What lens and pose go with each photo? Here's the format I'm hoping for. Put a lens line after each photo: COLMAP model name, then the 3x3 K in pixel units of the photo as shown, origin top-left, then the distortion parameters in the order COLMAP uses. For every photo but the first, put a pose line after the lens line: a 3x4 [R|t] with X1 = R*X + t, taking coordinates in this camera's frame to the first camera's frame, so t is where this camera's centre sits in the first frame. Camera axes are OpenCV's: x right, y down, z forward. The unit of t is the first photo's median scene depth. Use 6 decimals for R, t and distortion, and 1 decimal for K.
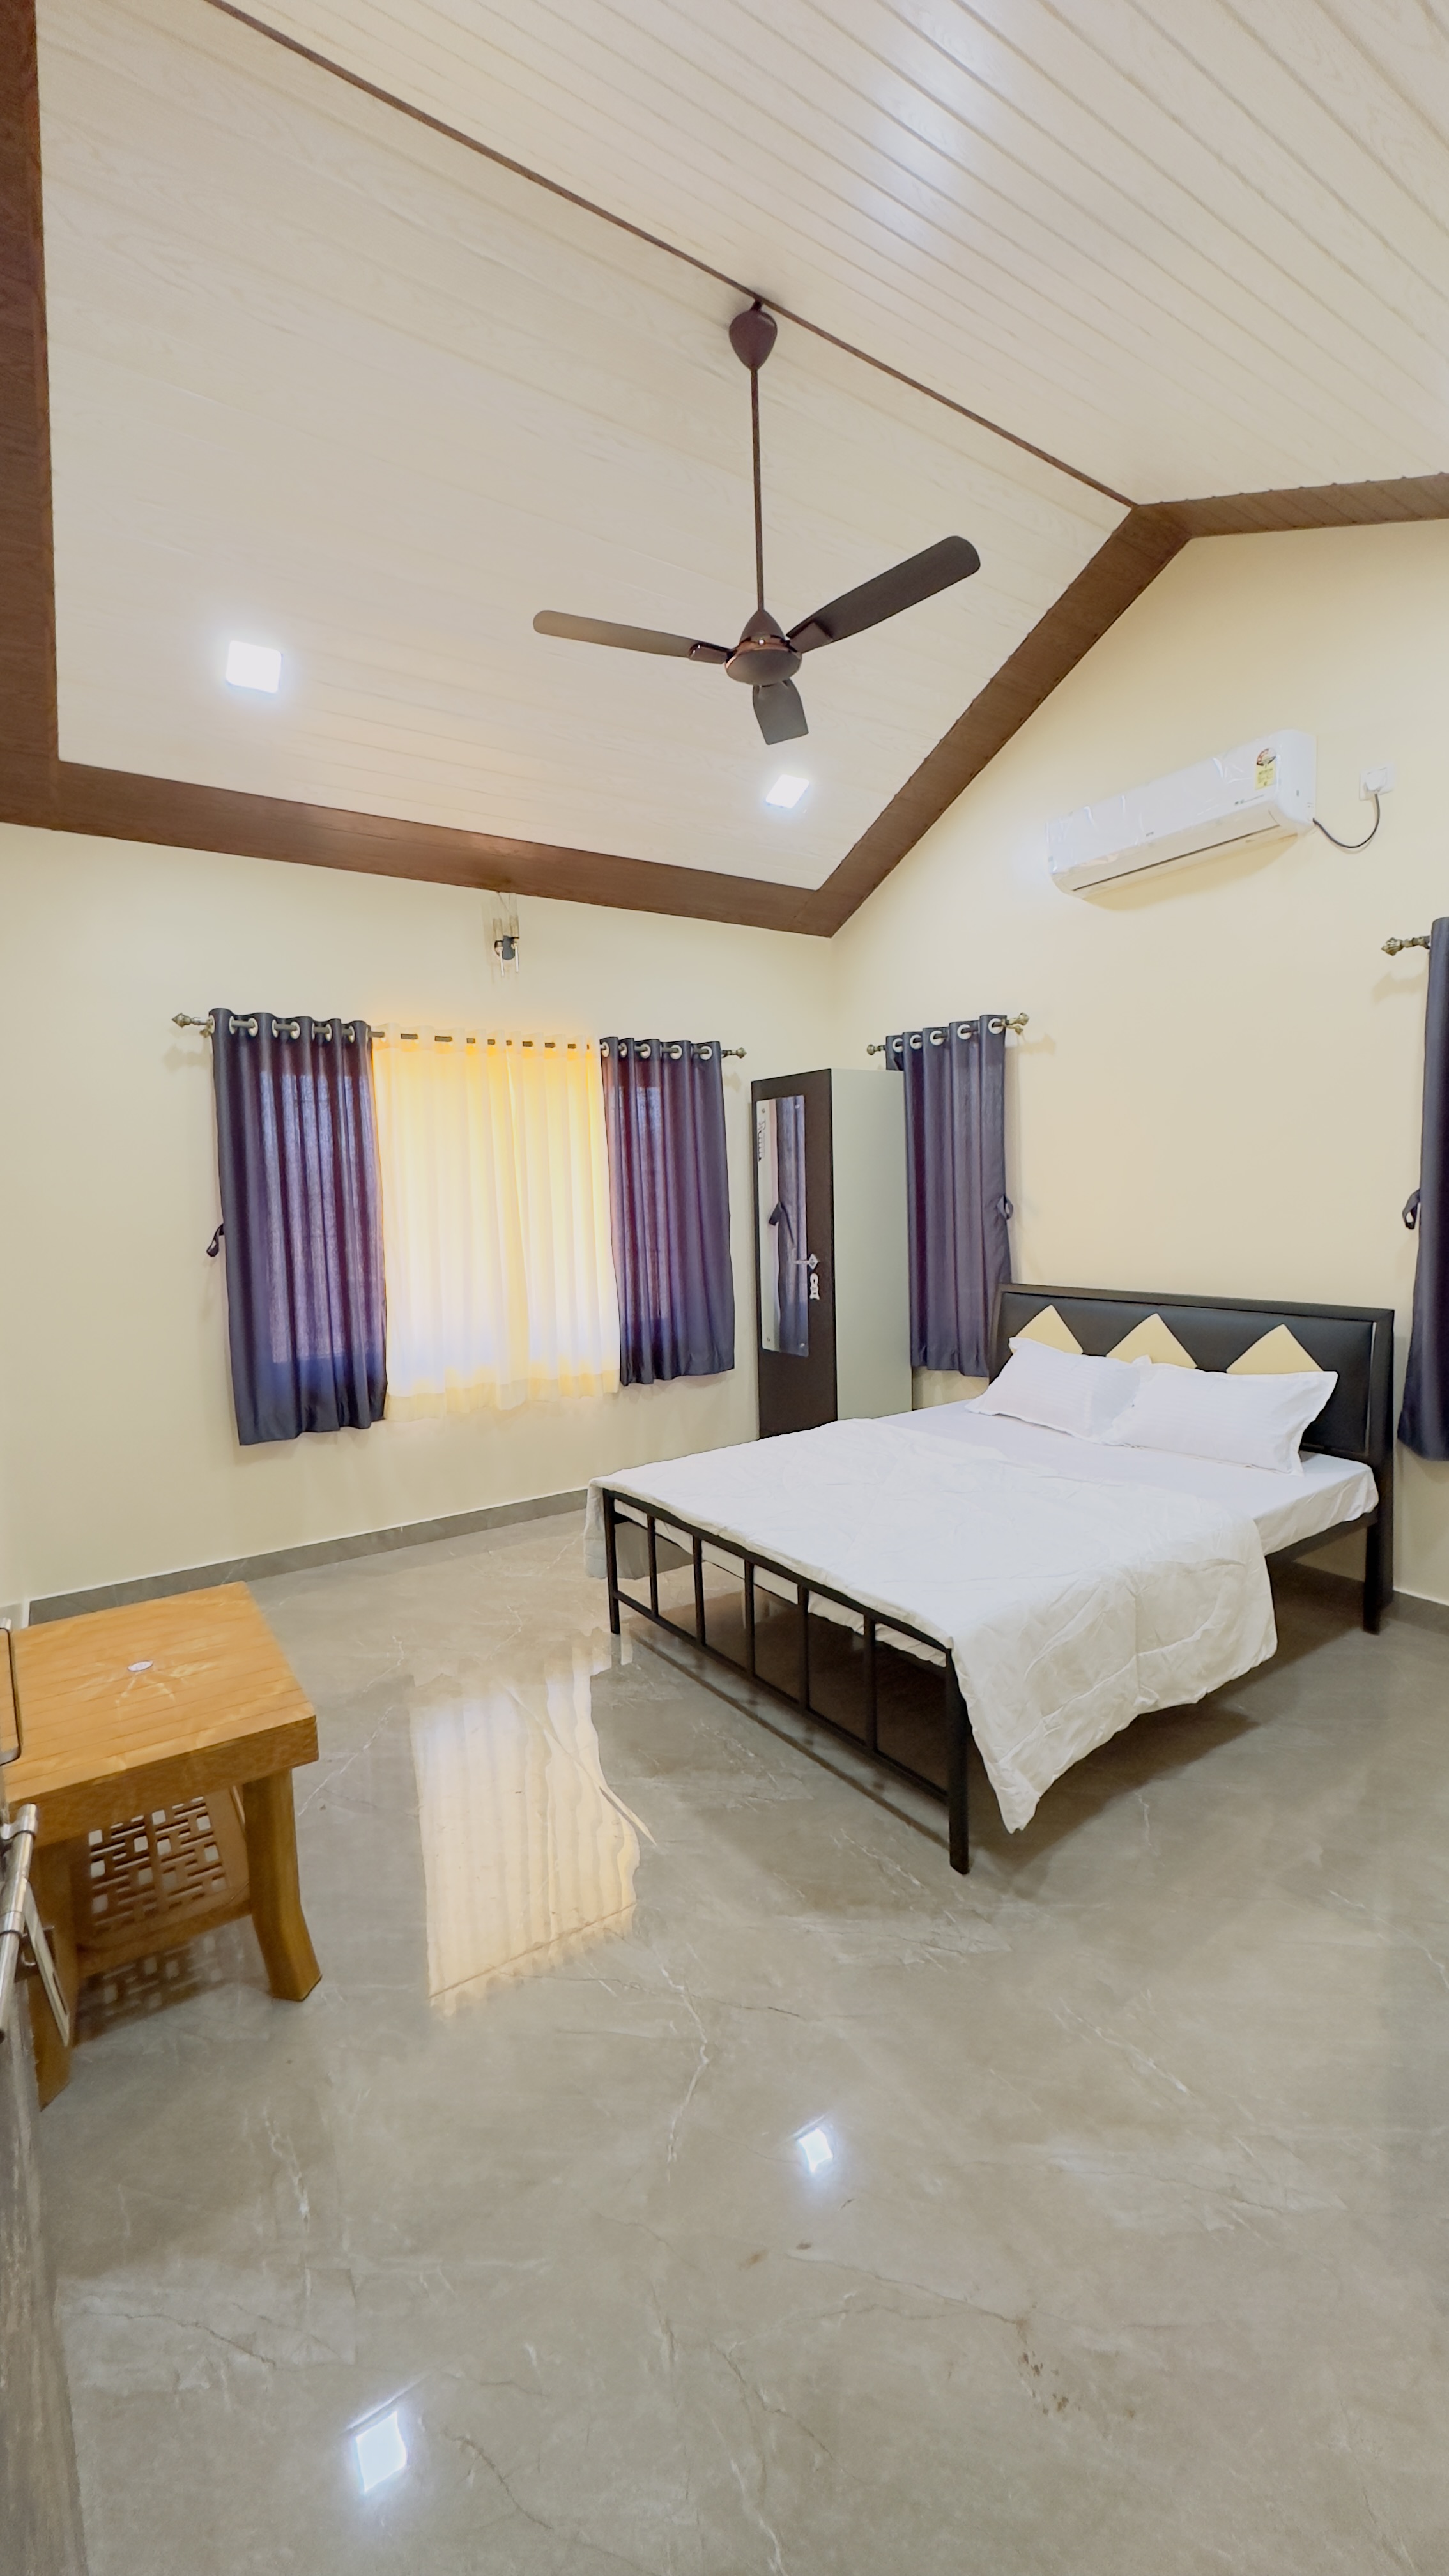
lens RADIAL K [[1045.0, 0, 724.5], [0, 1045.0, 1288.0], [0, 0, 1]] dist [0.000219, -0.000167]
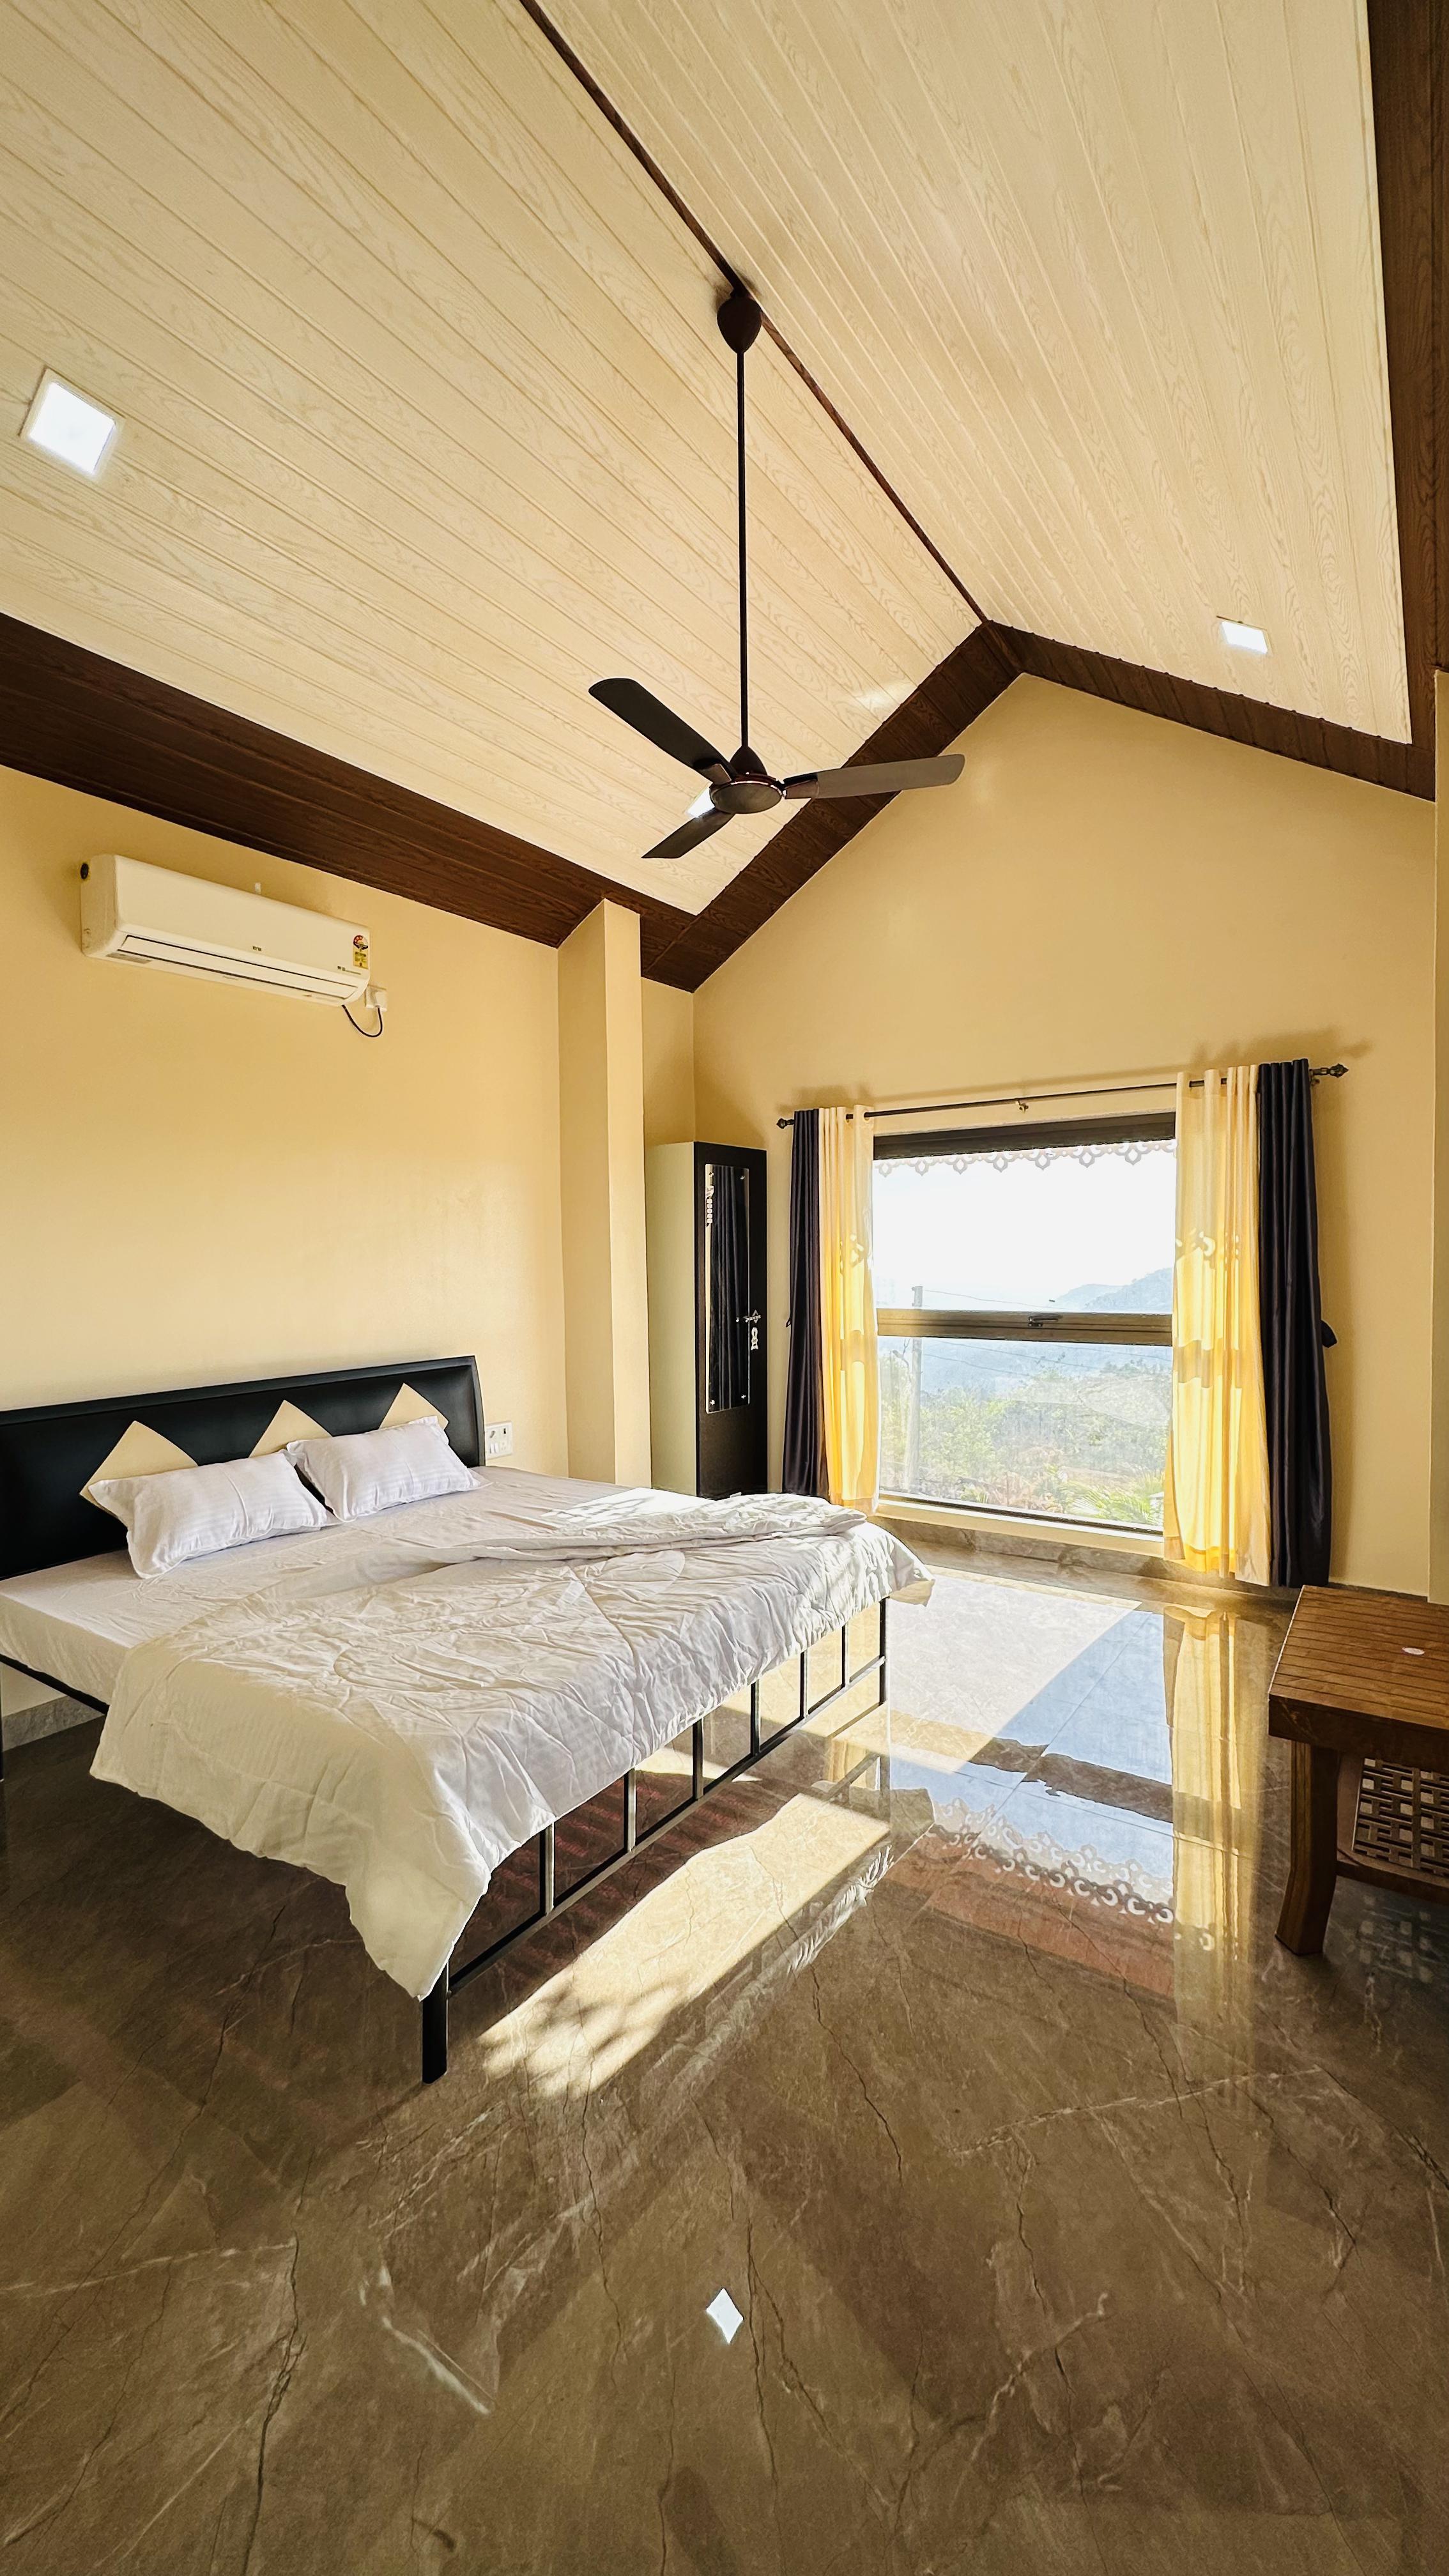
lens RADIAL K [[1097.8, 0, 724.5], [0, 1097.8, 1288.0], [0, 0, 1]] dist [-0.001557, 0.000088]
pose [[-0.400444, -0.003459, 0.916315, -0.836858], [0.104274, 0.993325, 0.049319, -0.103057], [-0.910369, 0.115297, -0.397410, 1.436618]]
